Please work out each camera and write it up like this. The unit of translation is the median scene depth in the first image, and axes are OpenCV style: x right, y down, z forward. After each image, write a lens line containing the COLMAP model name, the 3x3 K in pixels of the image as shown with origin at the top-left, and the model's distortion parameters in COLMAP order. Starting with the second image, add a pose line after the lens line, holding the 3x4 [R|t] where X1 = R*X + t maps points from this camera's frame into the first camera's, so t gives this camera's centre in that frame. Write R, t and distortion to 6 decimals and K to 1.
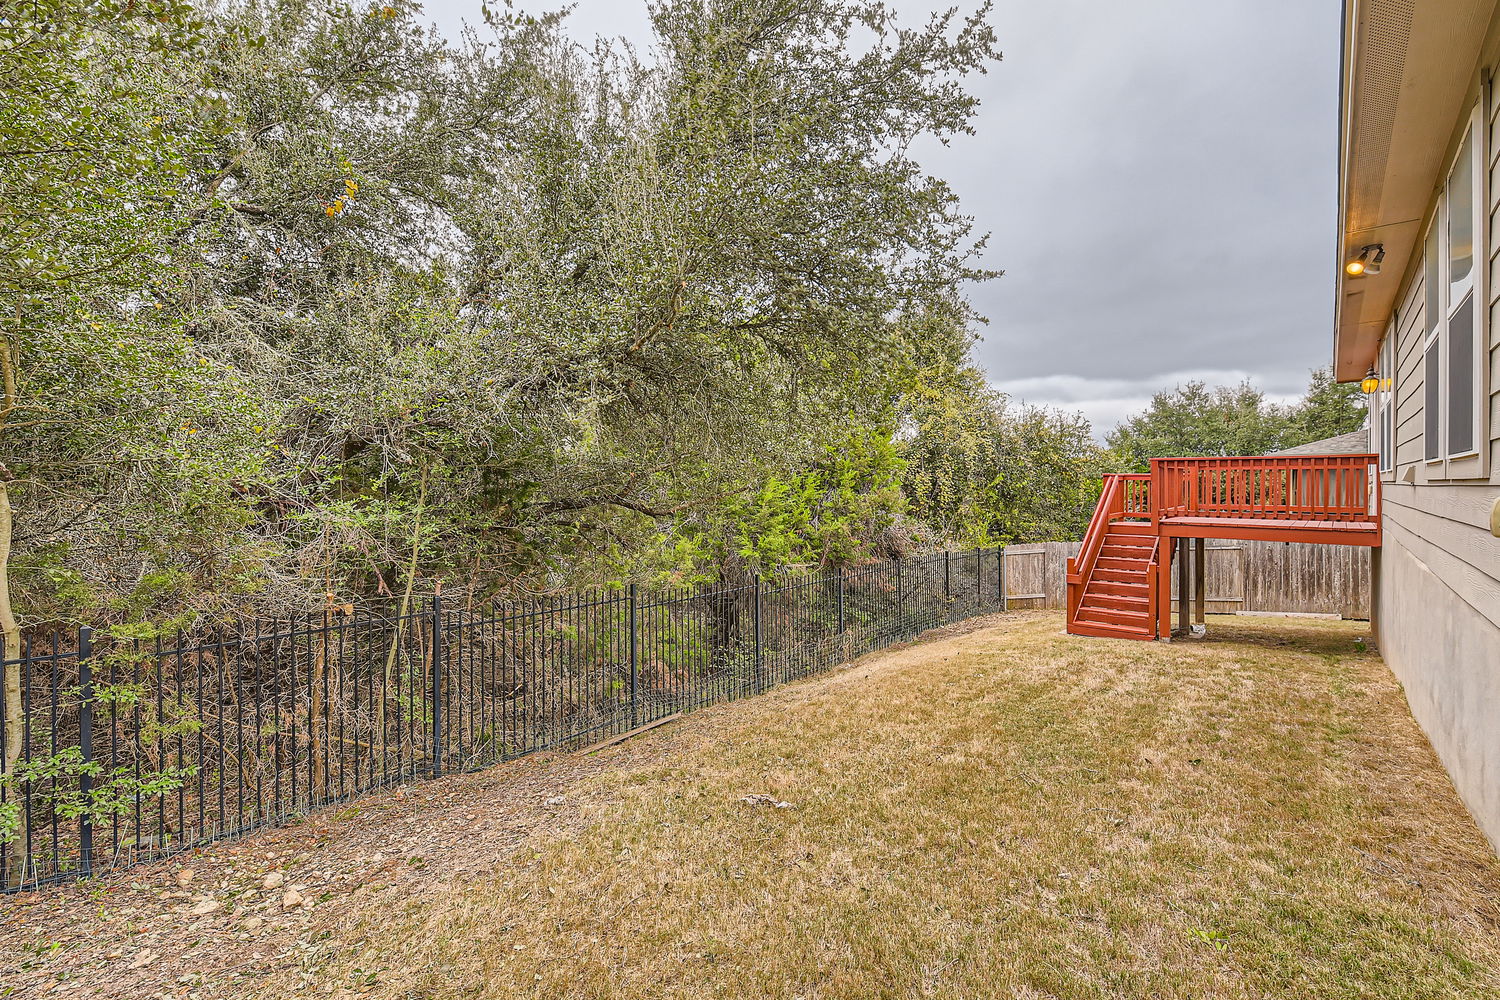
lens RADIAL K [[658.6, 0, 750.0], [0, 658.6, 500.0], [0, 0, 1]] dist [0.014070, -0.000301]
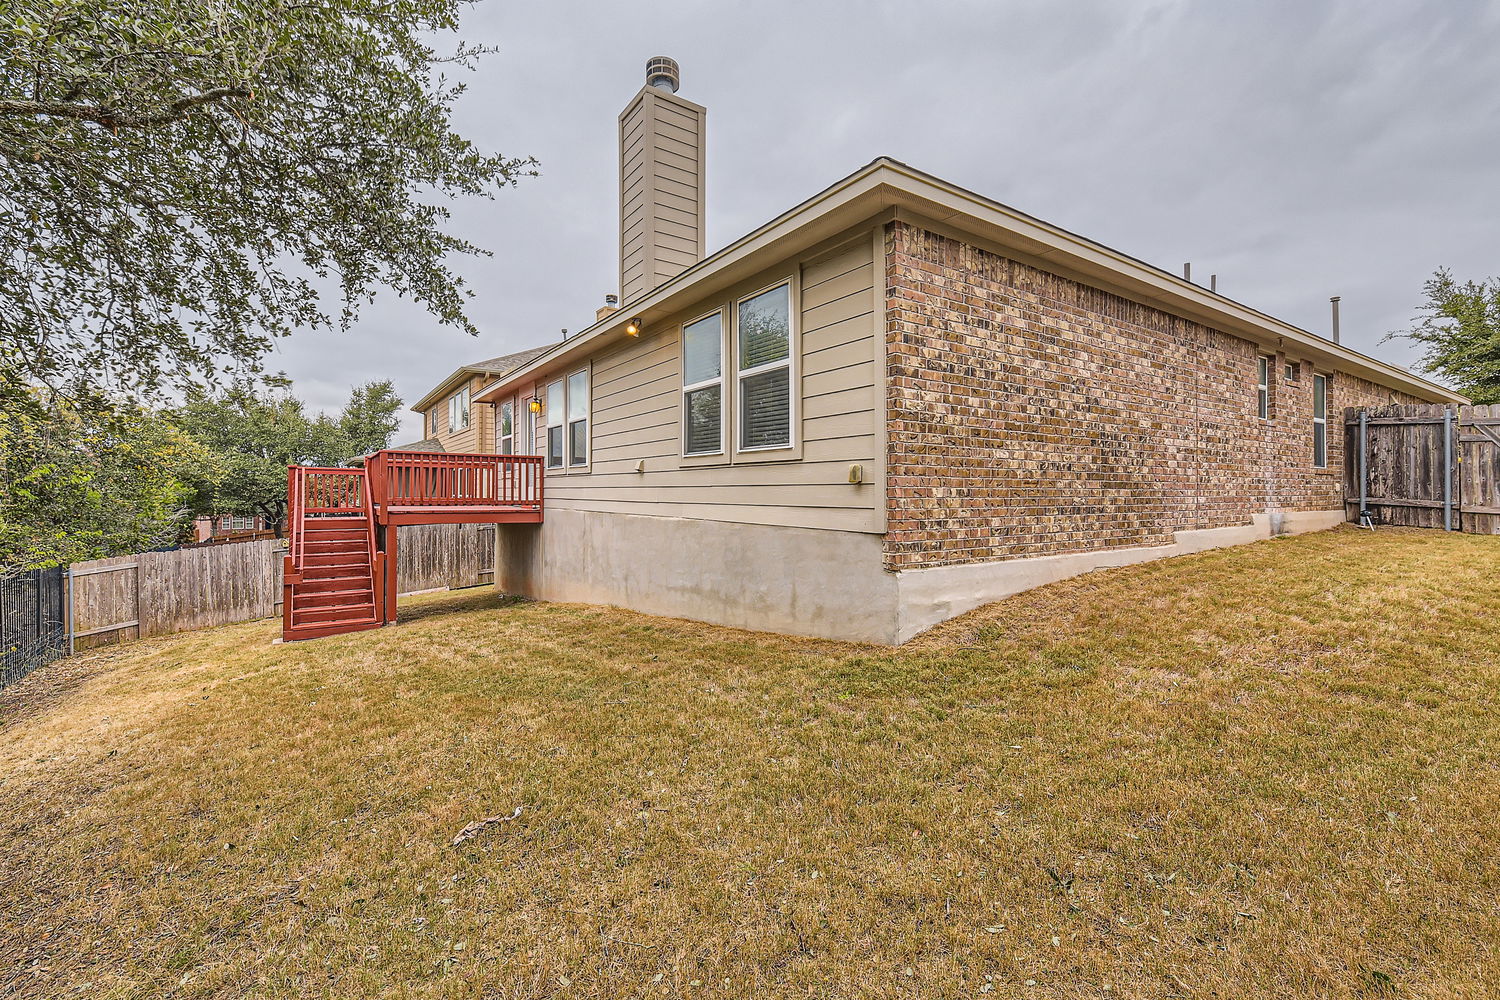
lens RADIAL K [[658.6, 0, 750.0], [0, 658.6, 500.0], [0, 0, 1]] dist [0.014070, -0.000301]
pose [[0.264686, -0.008402, 0.964298, -0.166513], [0.019807, 0.999798, 0.003274, 0.015874], [-0.964131, 0.018234, 0.264799, 0.119878]]
